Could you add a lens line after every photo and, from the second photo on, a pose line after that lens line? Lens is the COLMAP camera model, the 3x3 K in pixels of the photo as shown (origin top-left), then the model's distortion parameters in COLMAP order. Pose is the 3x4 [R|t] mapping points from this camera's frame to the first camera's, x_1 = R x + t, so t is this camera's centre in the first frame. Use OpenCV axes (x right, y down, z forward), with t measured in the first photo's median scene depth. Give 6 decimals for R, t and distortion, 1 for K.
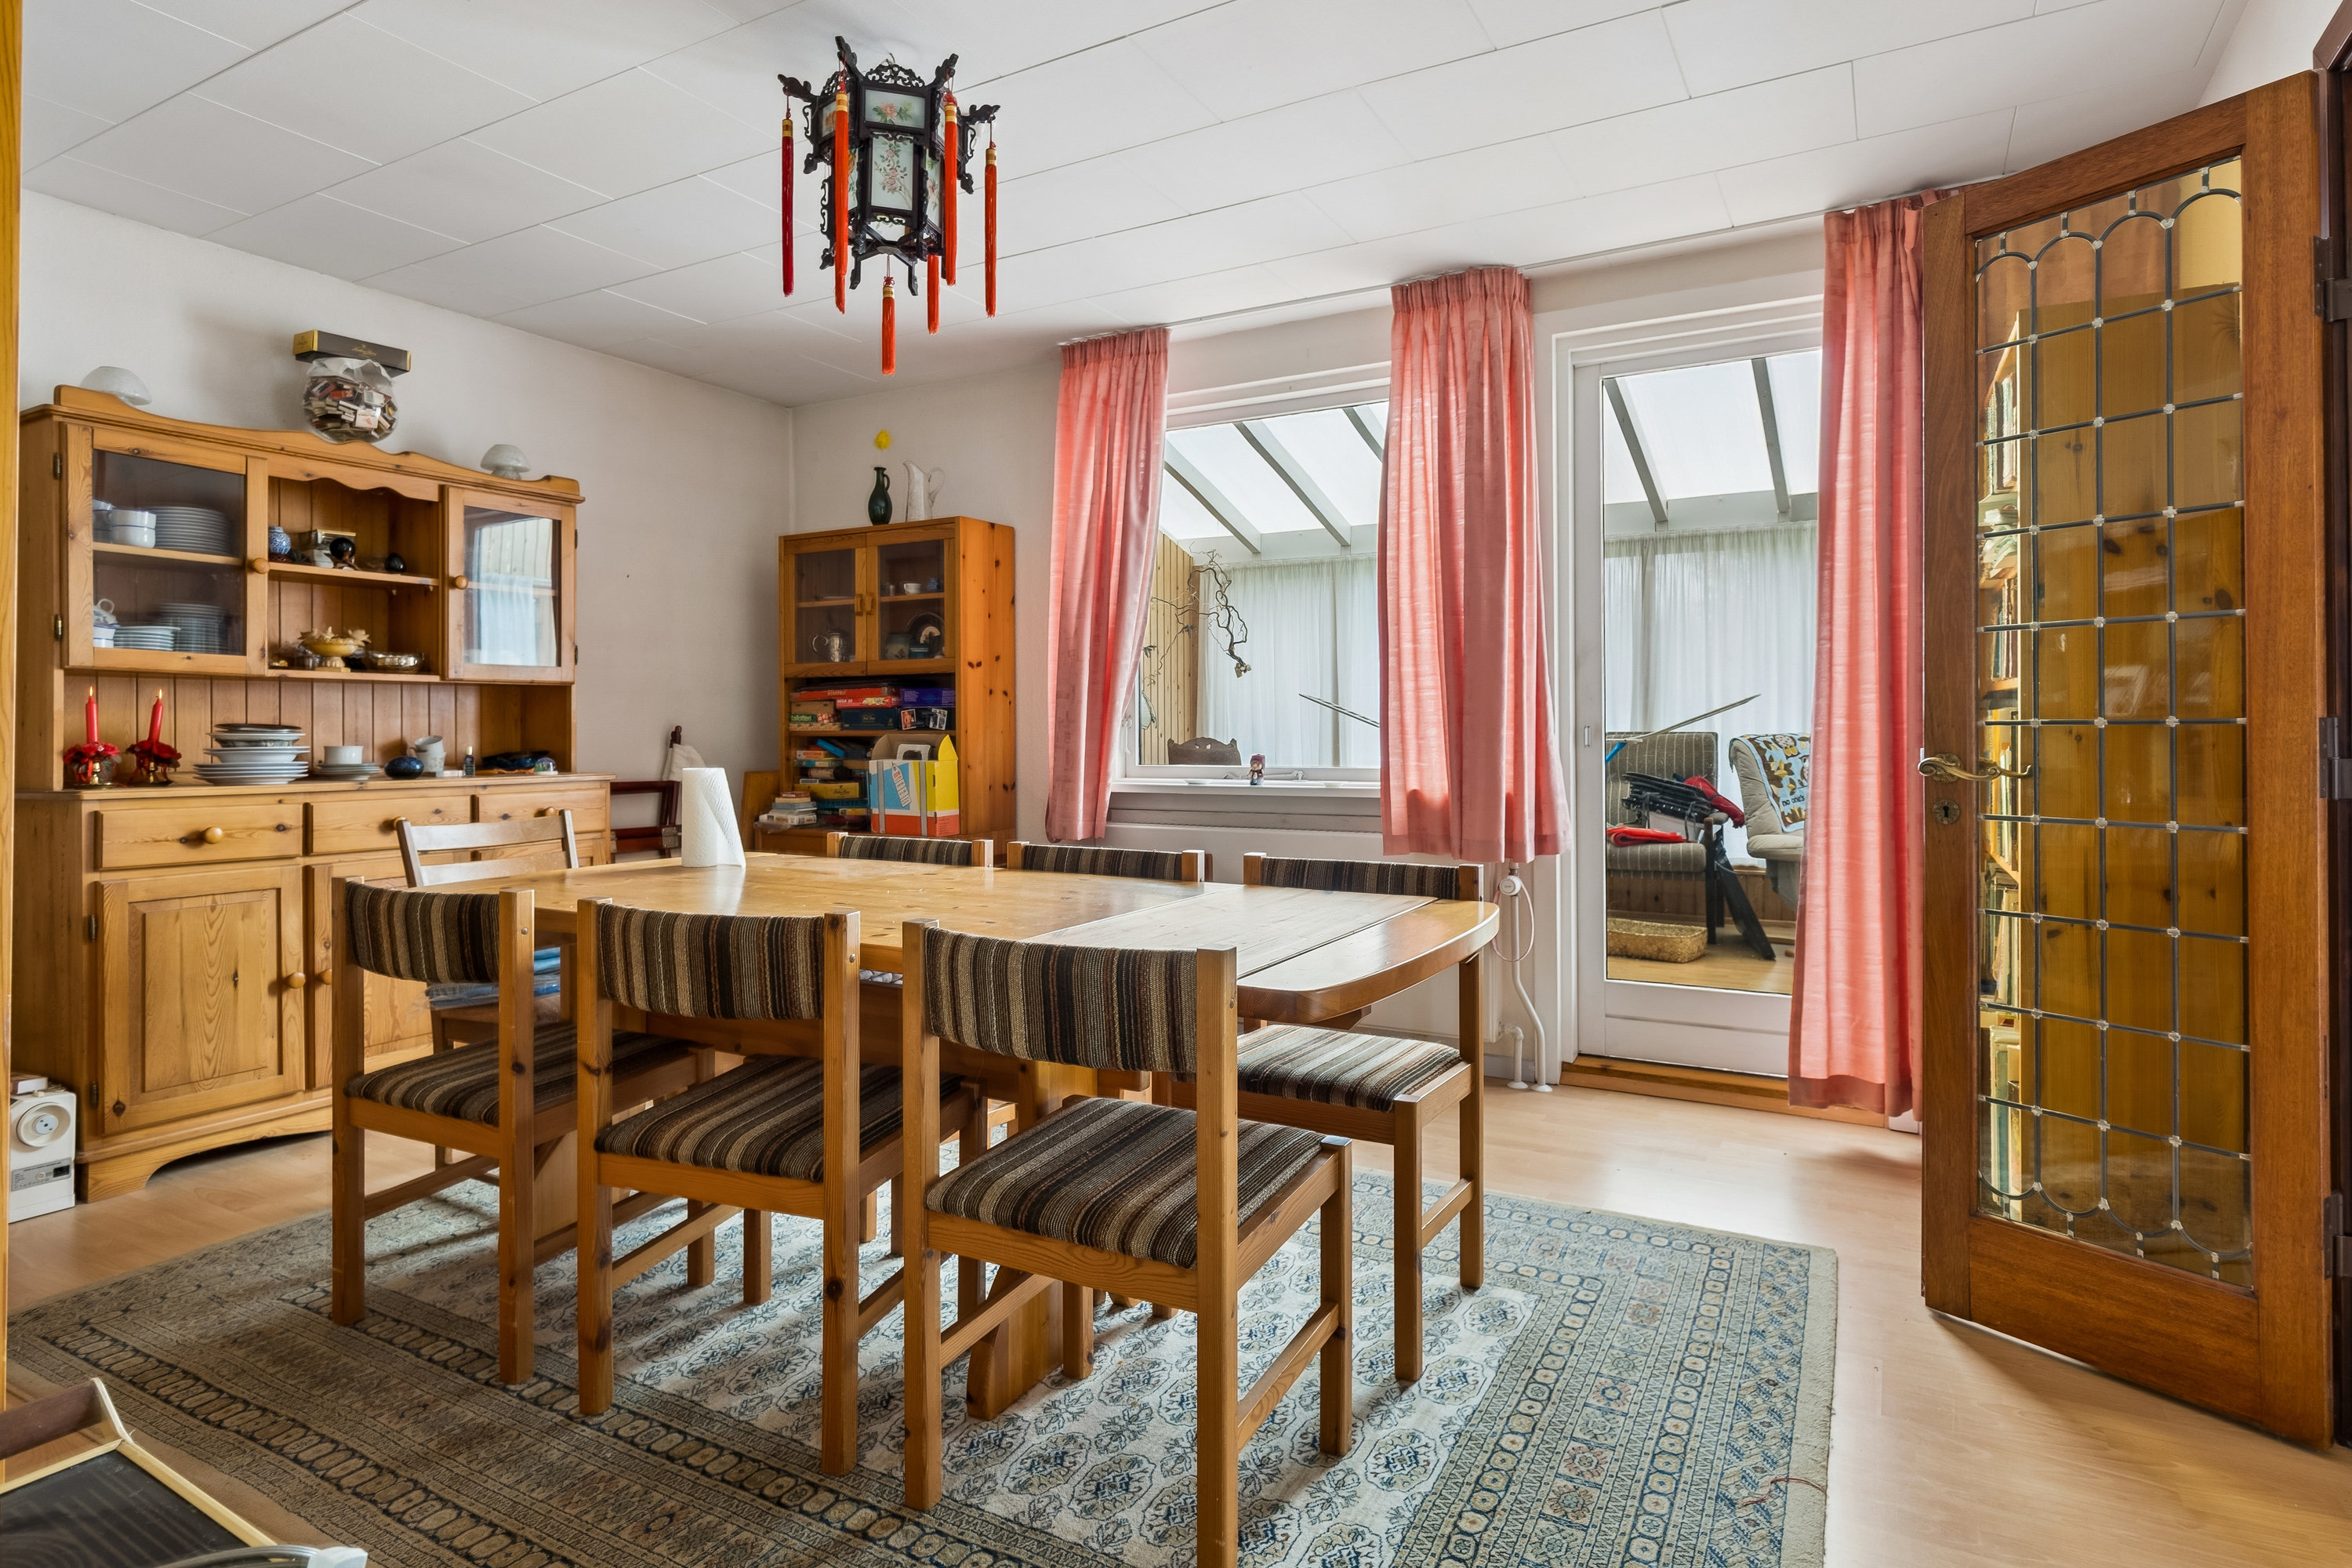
lens RADIAL K [[1274.9, 0, 1174.2], [0, 1274.9, 701.3], [0, 0, 1]] dist [0.001903, -0.000050]
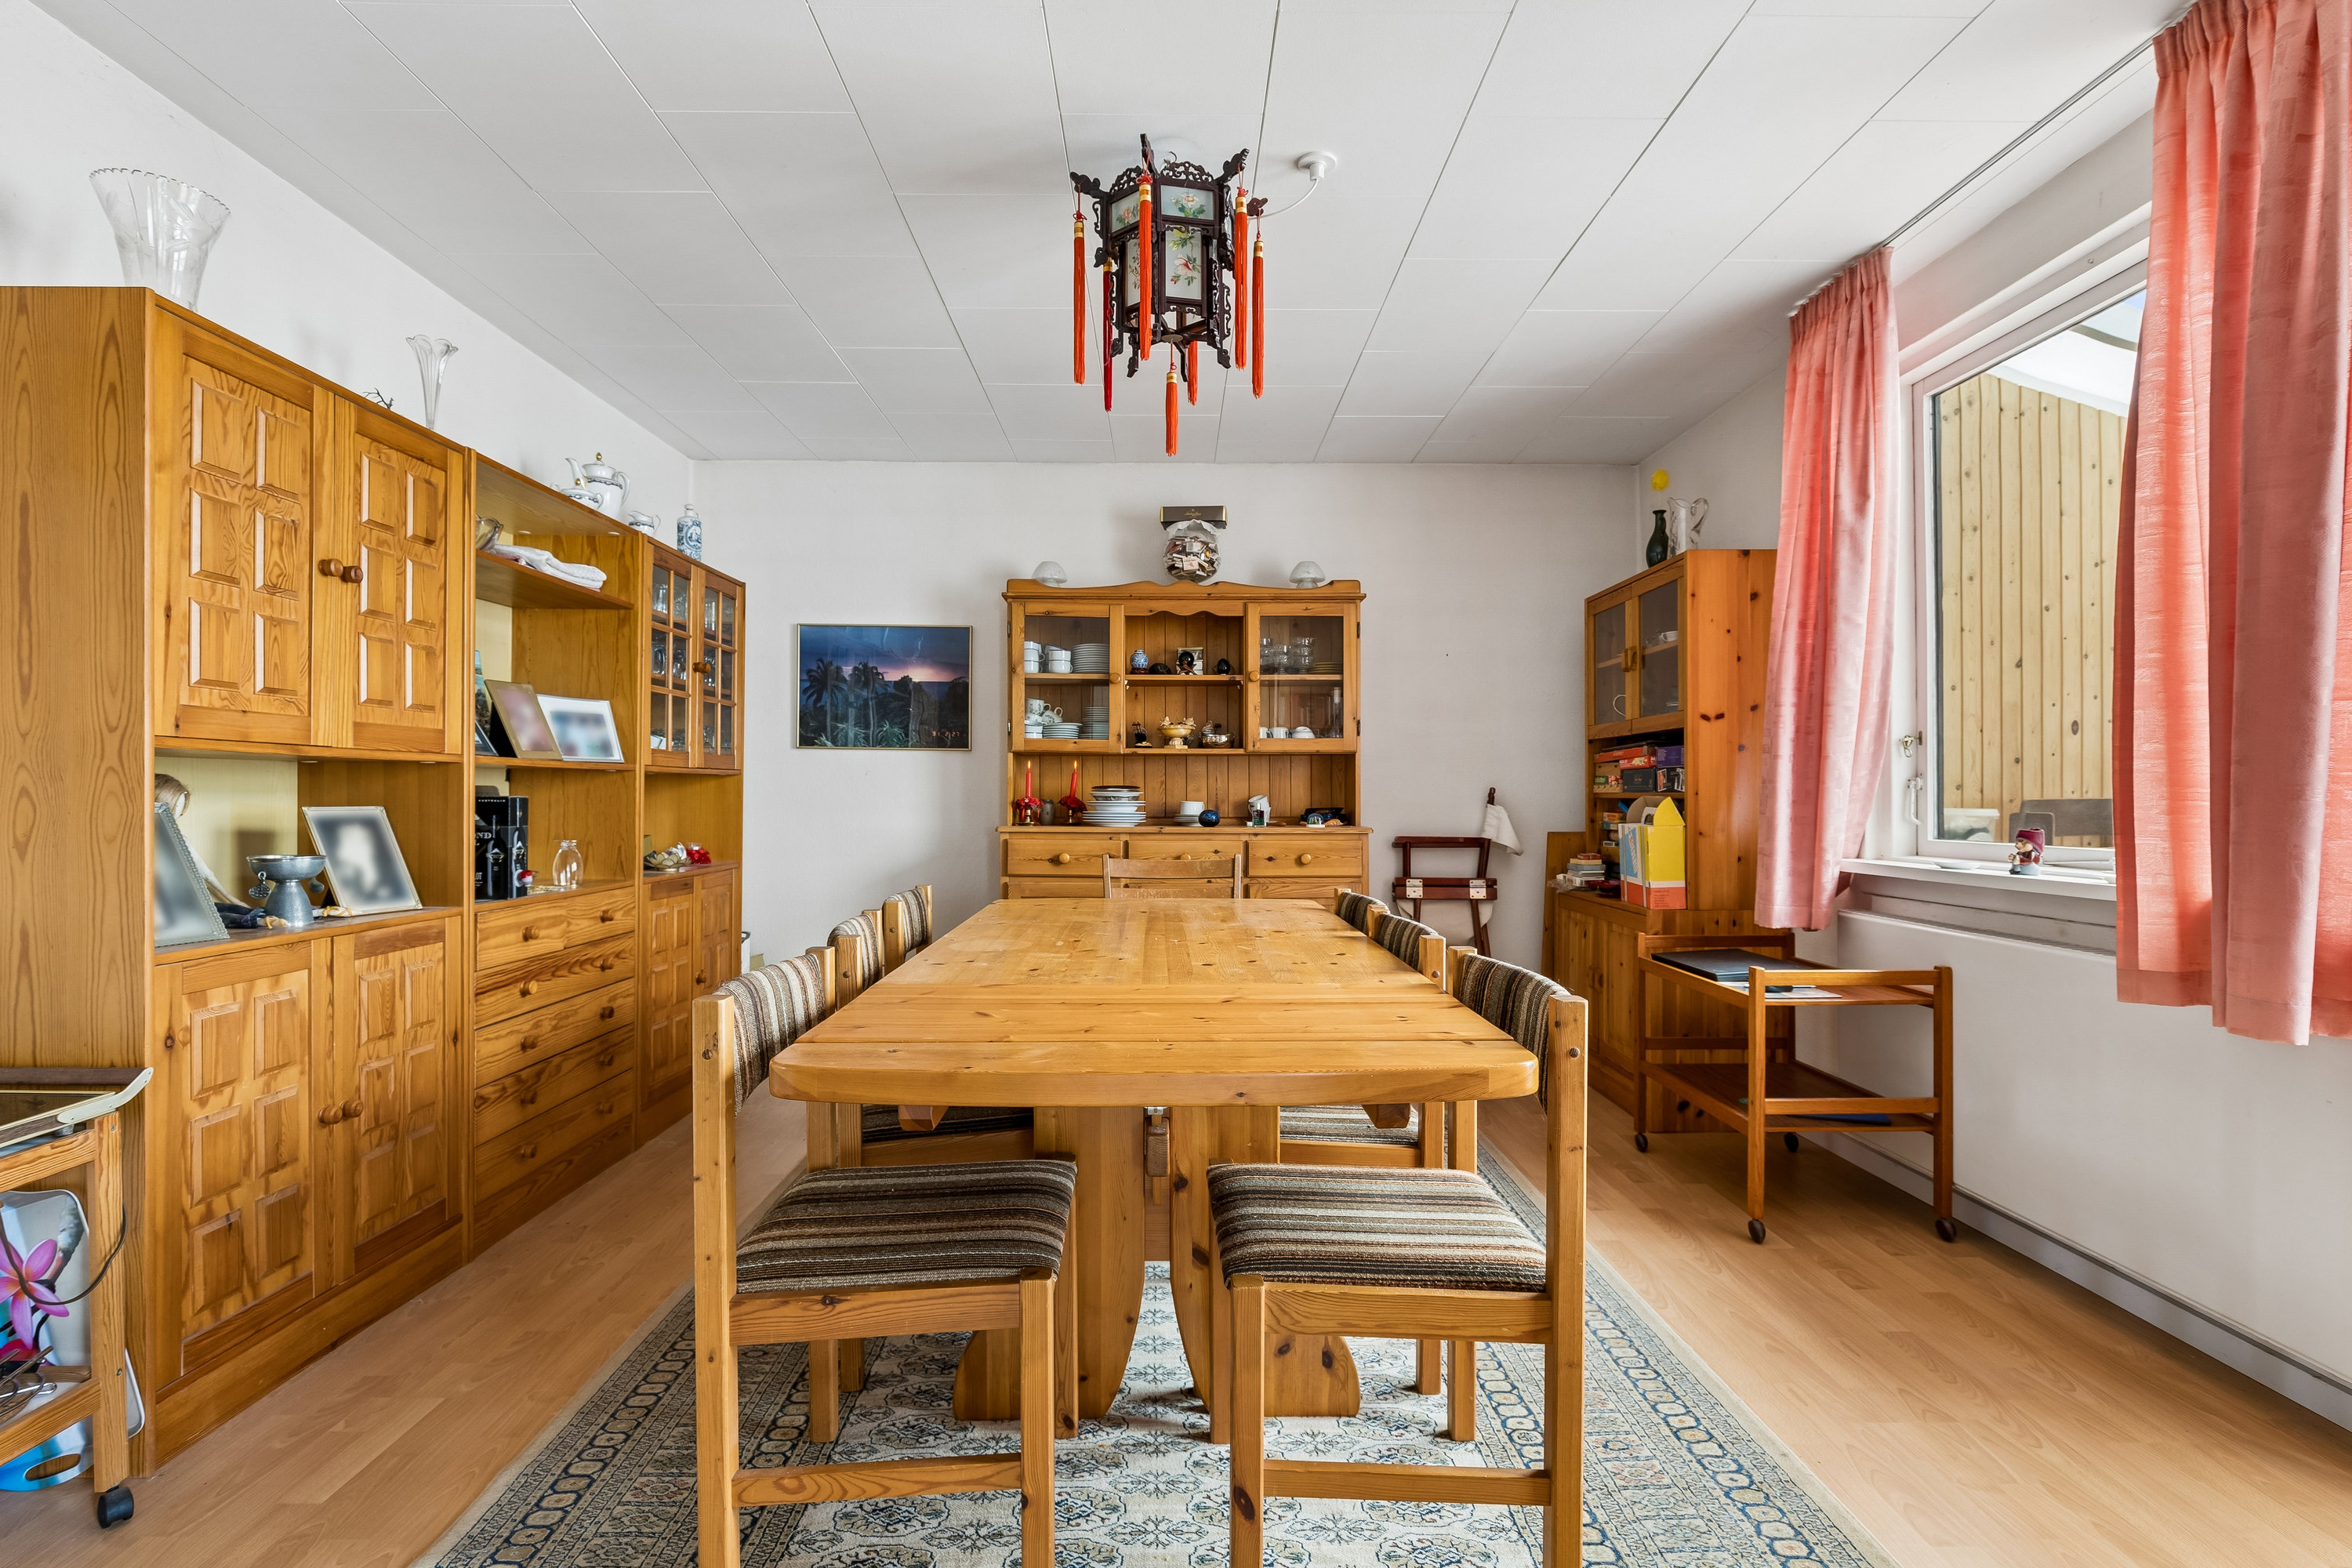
lens RADIAL K [[1153.3, 0, 1176.0], [0, 1153.3, 784.0], [0, 0, 1]] dist [-0.002215, -0.000484]
pose [[0.500921, -0.003683, -0.865485, 0.419600], [0.016030, 0.999859, 0.005022, 0.008708], [0.865345, -0.016389, 0.500909, 0.352007]]
